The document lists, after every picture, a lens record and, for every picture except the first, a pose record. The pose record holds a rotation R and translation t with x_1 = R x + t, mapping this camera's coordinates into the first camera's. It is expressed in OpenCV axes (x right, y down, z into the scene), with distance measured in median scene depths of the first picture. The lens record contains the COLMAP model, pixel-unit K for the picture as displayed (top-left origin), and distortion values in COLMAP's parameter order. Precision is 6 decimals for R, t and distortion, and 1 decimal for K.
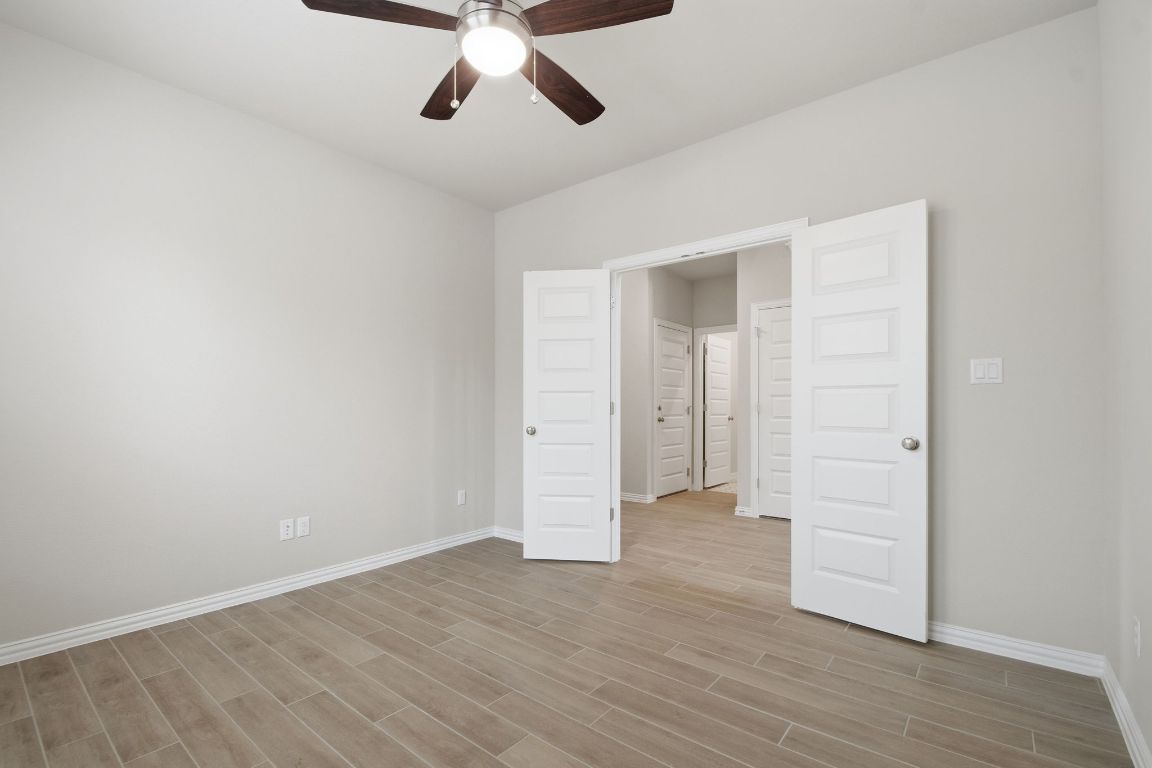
lens RADIAL K [[521.8, 0, 581.4], [0, 521.8, 406.4], [0, 0, 1]] dist [-0.000944, -0.000191]
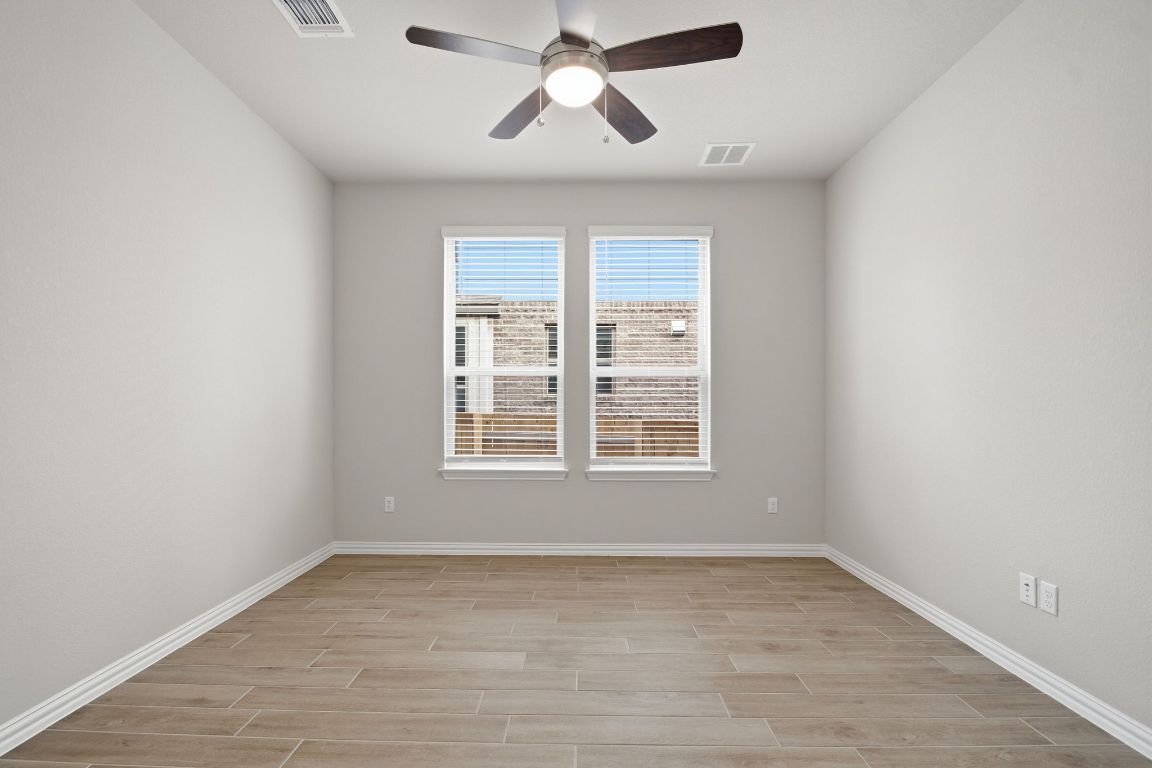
lens RADIAL K [[521.8, 0, 581.4], [0, 521.8, 406.4], [0, 0, 1]] dist [-0.000944, -0.000191]
pose [[-0.792128, -0.000049, -0.610355, 0.424602], [0.001628, 0.999996, -0.002193, -0.003518], [0.610353, -0.002731, -0.792125, 1.598892]]
